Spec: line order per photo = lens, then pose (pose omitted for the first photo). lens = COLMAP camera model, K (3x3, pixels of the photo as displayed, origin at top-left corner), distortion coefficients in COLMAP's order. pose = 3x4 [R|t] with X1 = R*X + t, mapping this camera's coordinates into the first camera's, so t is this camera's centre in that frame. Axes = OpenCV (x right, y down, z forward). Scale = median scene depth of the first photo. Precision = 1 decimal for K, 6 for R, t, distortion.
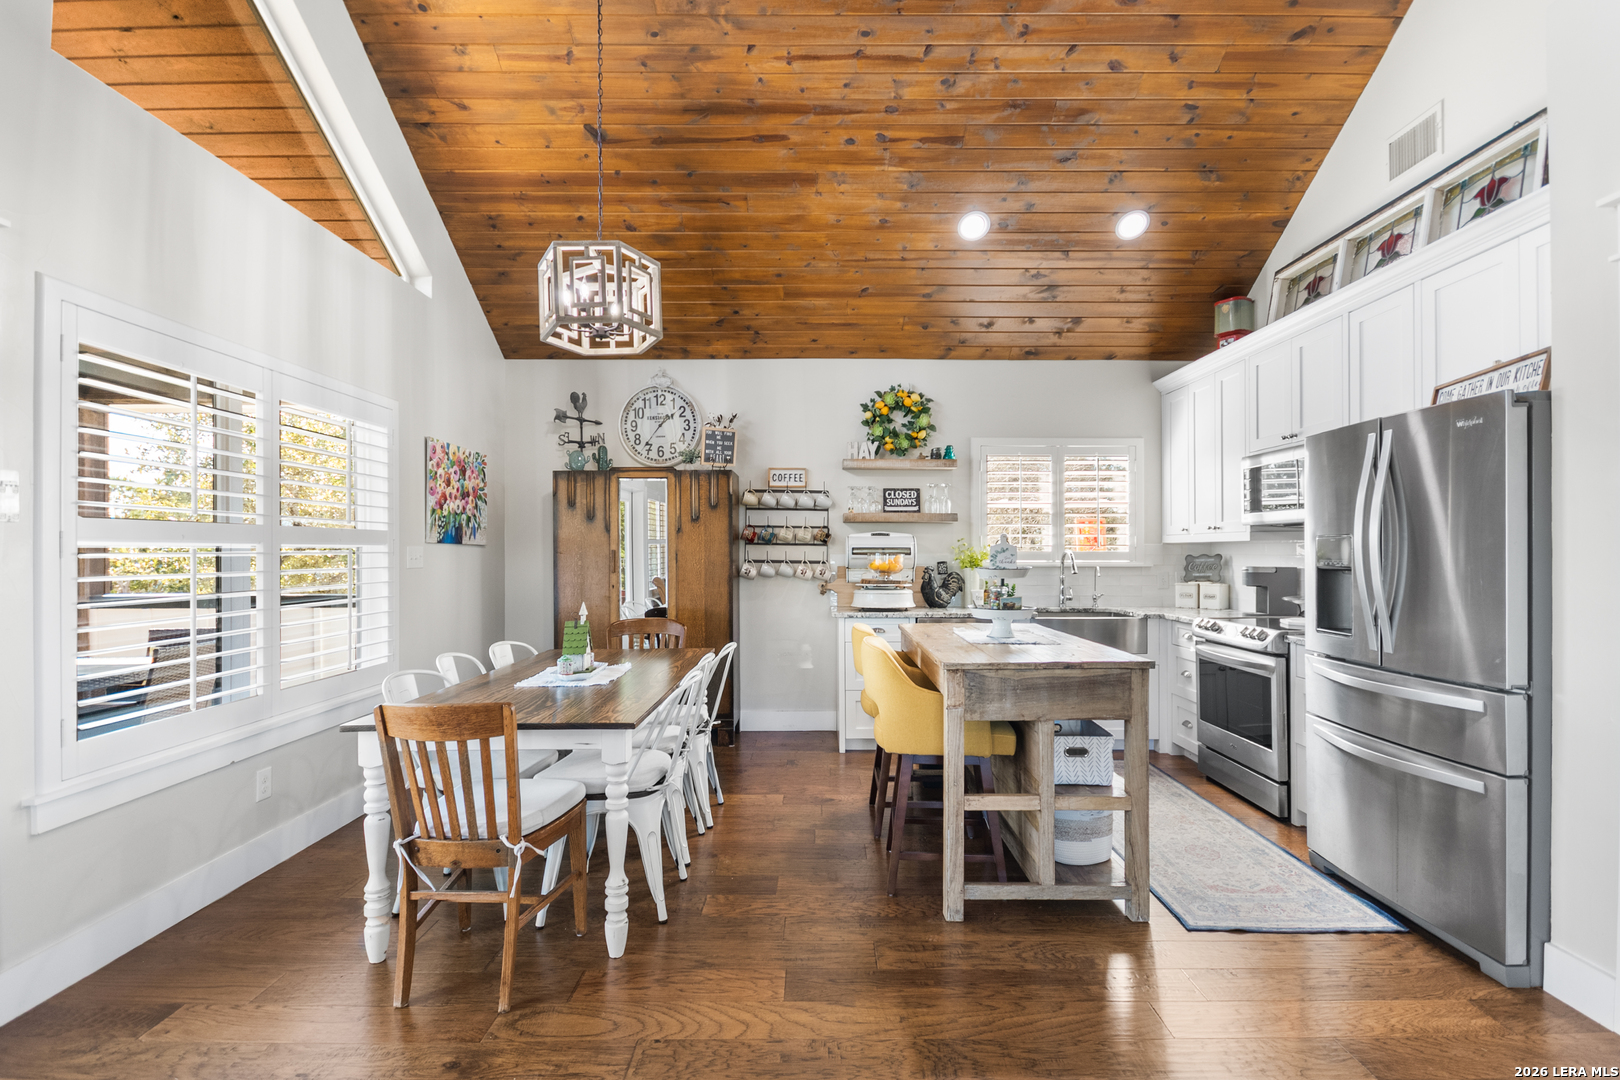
lens RADIAL K [[719.3, 0, 822.8], [0, 719.3, 551.3], [0, 0, 1]] dist [-0.000009, 0.000261]
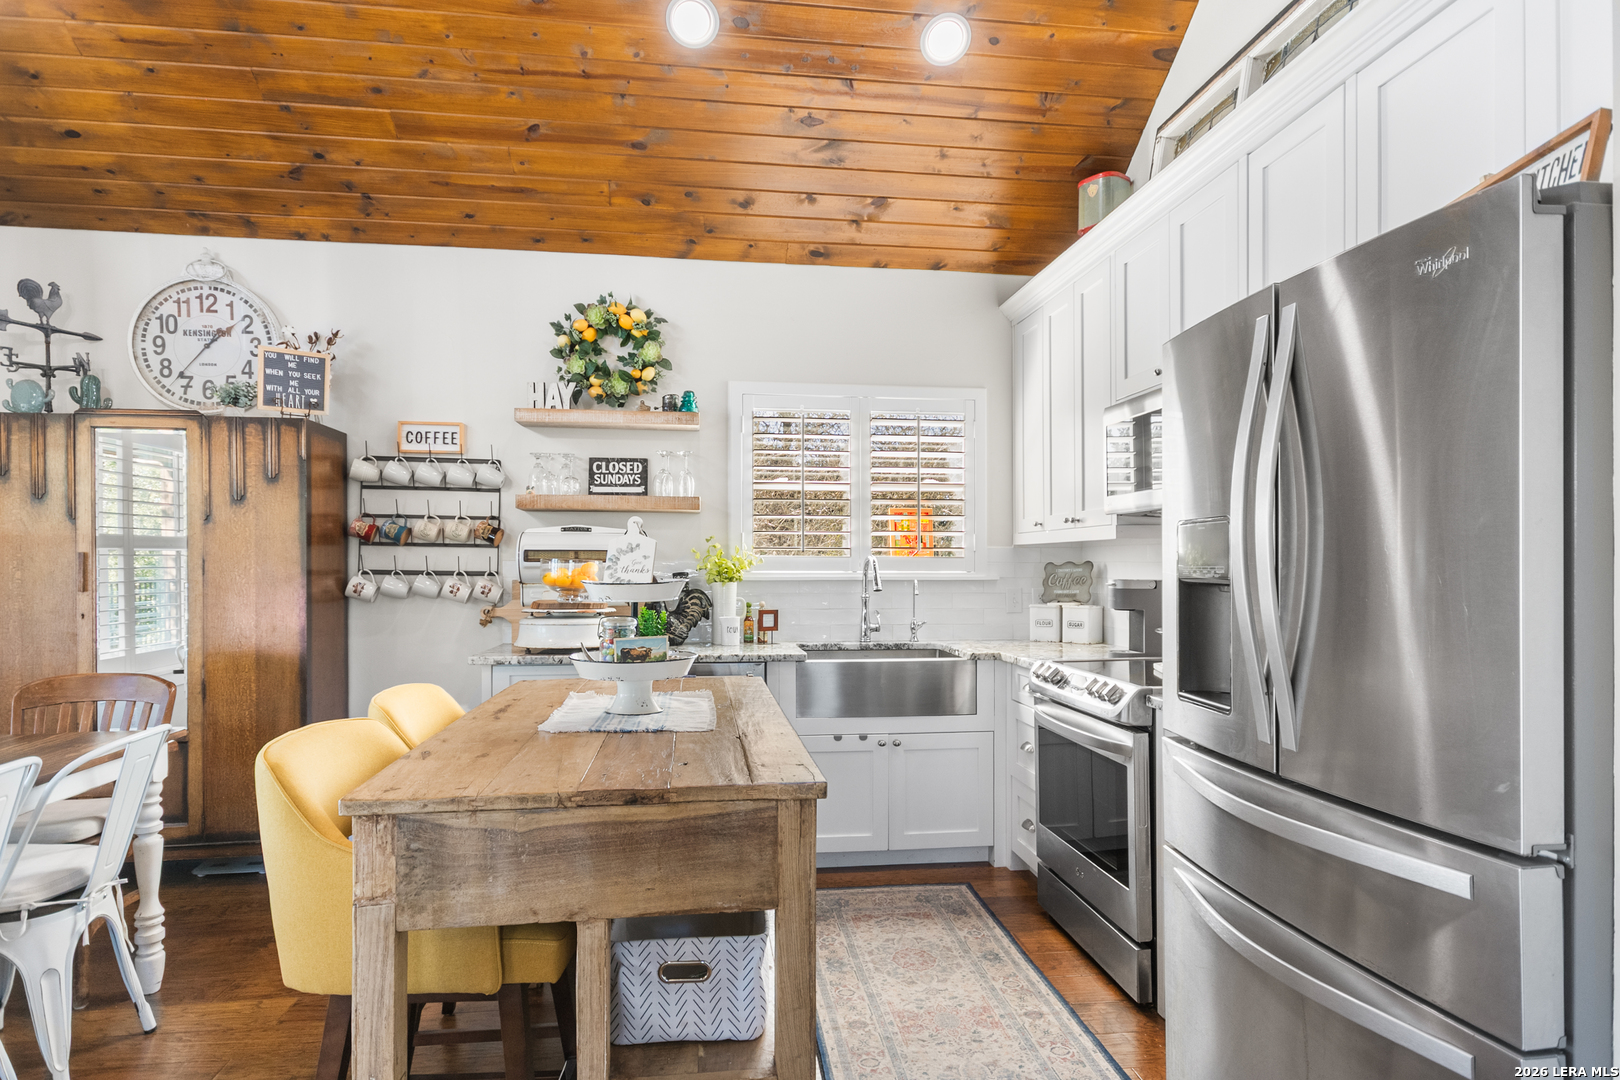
lens RADIAL K [[879.7, 0, 810.5], [0, 879.7, 561.9], [0, 0, 1]] dist [0.006626, 0.001888]
pose [[0.991692, 0.001250, 0.128629, 0.188476], [-0.001099, 0.999999, -0.001240, 0.005744], [-0.128630, 0.001088, 0.991692, 0.217616]]
